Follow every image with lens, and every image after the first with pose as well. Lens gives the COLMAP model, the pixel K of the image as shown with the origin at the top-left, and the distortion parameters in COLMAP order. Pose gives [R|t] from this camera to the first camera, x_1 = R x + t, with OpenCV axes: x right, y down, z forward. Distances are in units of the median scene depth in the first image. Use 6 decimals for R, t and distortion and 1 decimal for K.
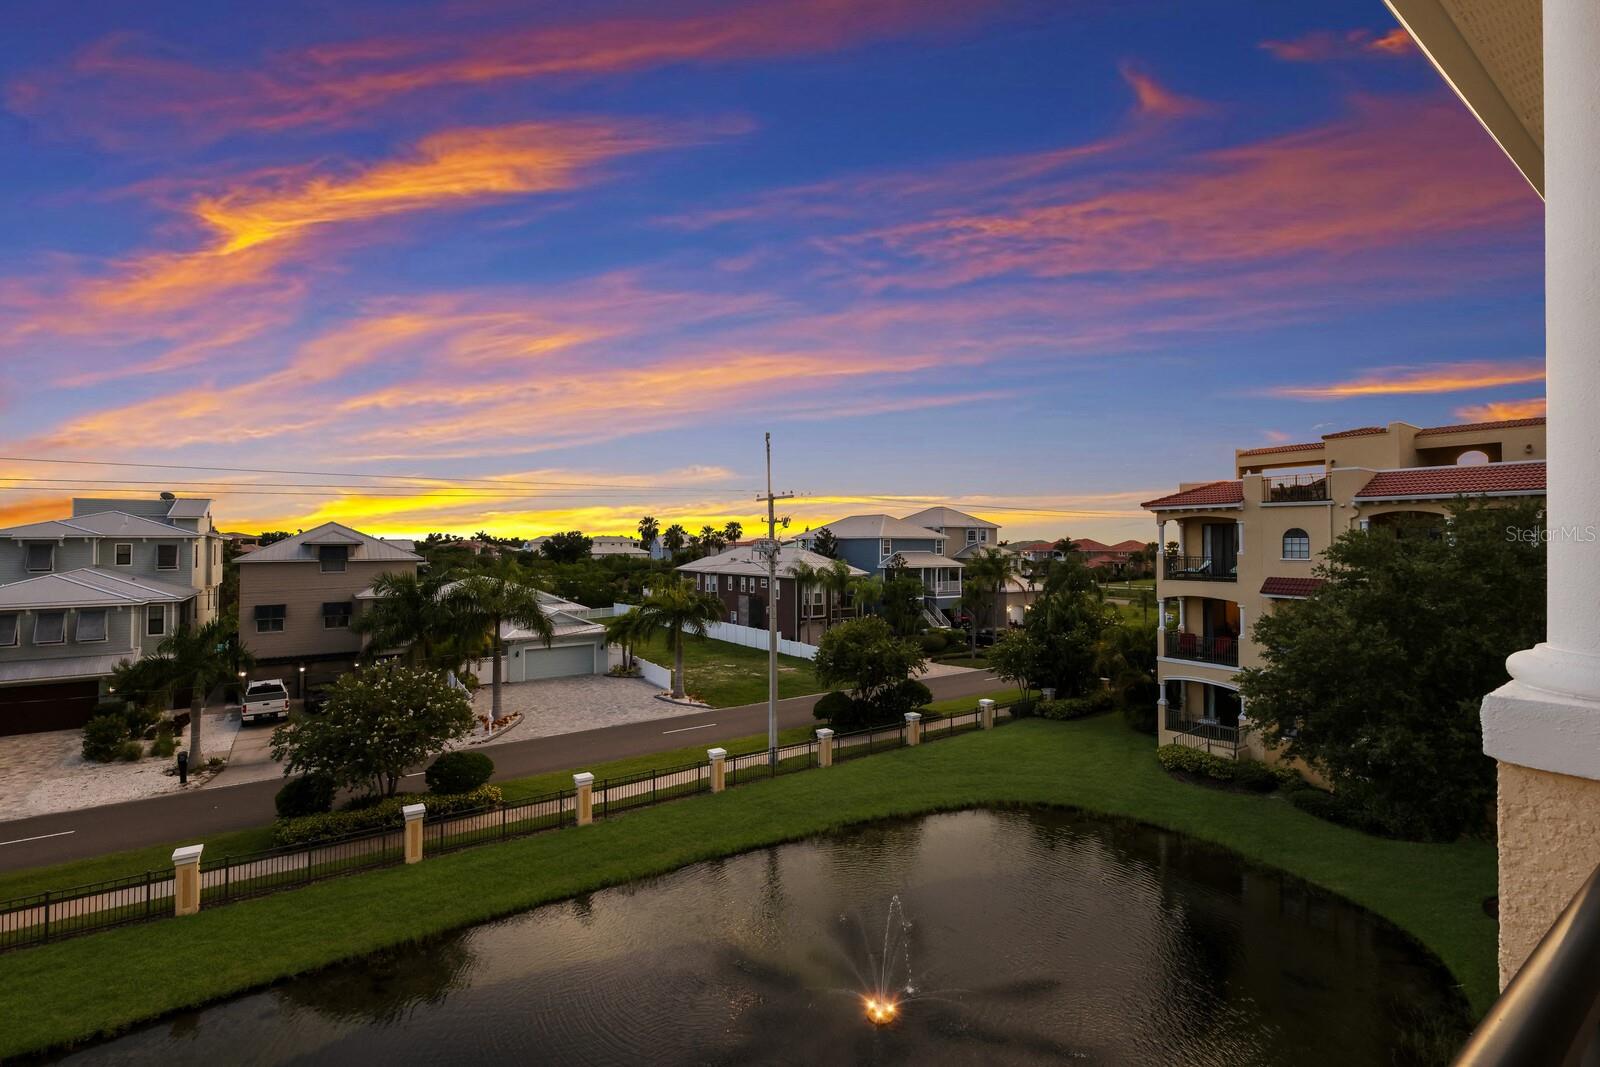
lens RADIAL K [[690.4, 0, 800.0], [0, 690.4, 533.5], [0, 0, 1]] dist [0.001780, 0.000487]
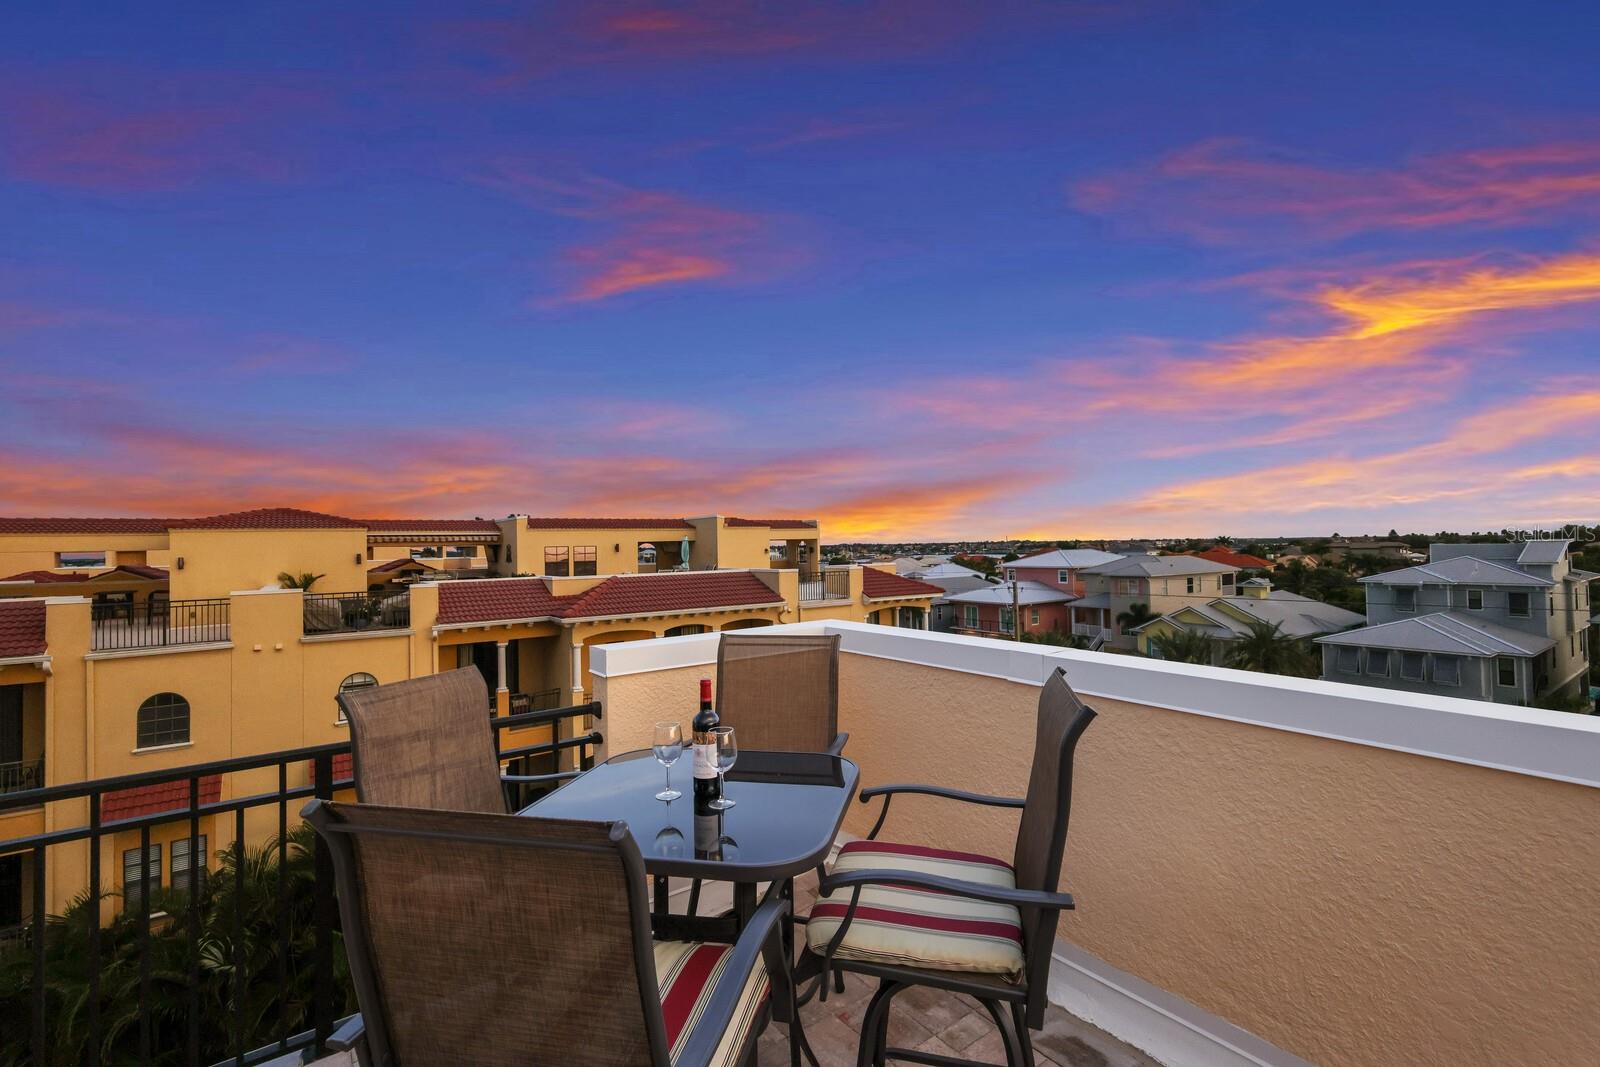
lens RADIAL K [[690.4, 0, 800.0], [0, 690.4, 533.5], [0, 0, 1]] dist [0.001780, 0.000487]
pose [[0.999650, -0.025101, -0.008326, -1.742240], [0.025175, 0.999643, 0.008974, -0.123202], [0.008098, -0.009181, 0.999925, -0.124431]]
